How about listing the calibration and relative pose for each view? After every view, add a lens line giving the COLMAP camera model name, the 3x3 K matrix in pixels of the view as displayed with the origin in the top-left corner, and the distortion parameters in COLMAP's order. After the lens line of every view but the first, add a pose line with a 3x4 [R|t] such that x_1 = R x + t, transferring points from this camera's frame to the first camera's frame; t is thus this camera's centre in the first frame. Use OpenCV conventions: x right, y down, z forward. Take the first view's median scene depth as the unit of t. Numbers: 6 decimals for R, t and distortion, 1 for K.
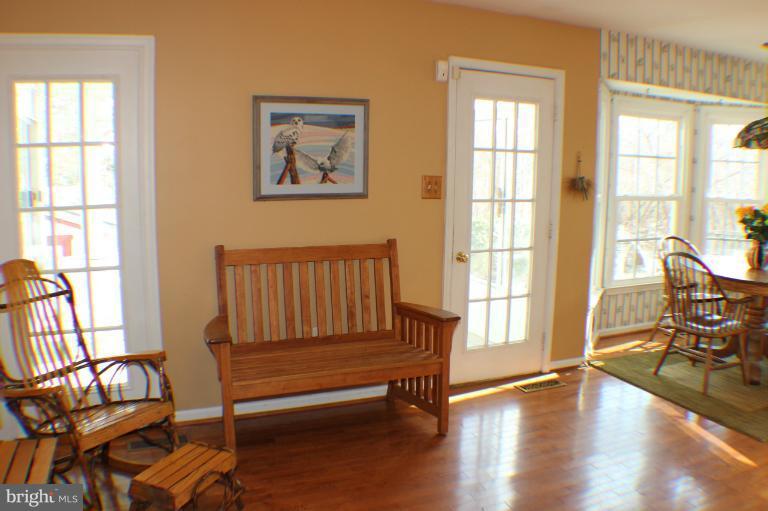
lens RADIAL K [[676.0, 0, 359.4], [0, 676.0, 276.5], [0, 0, 1]] dist [-0.217034, 0.063913]
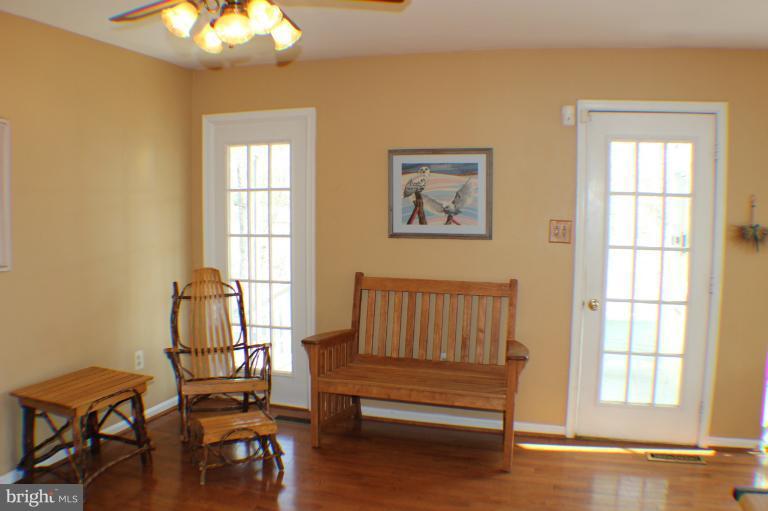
lens RADIAL K [[676.0, 0, 359.4], [0, 676.0, 276.5], [0, 0, 1]] dist [-0.217034, 0.063913]
pose [[0.735431, 0.066030, -0.674375, 0.603295], [-0.117004, 0.992666, -0.030403, -0.000882], [0.667421, 0.101264, 0.737763, 0.081433]]
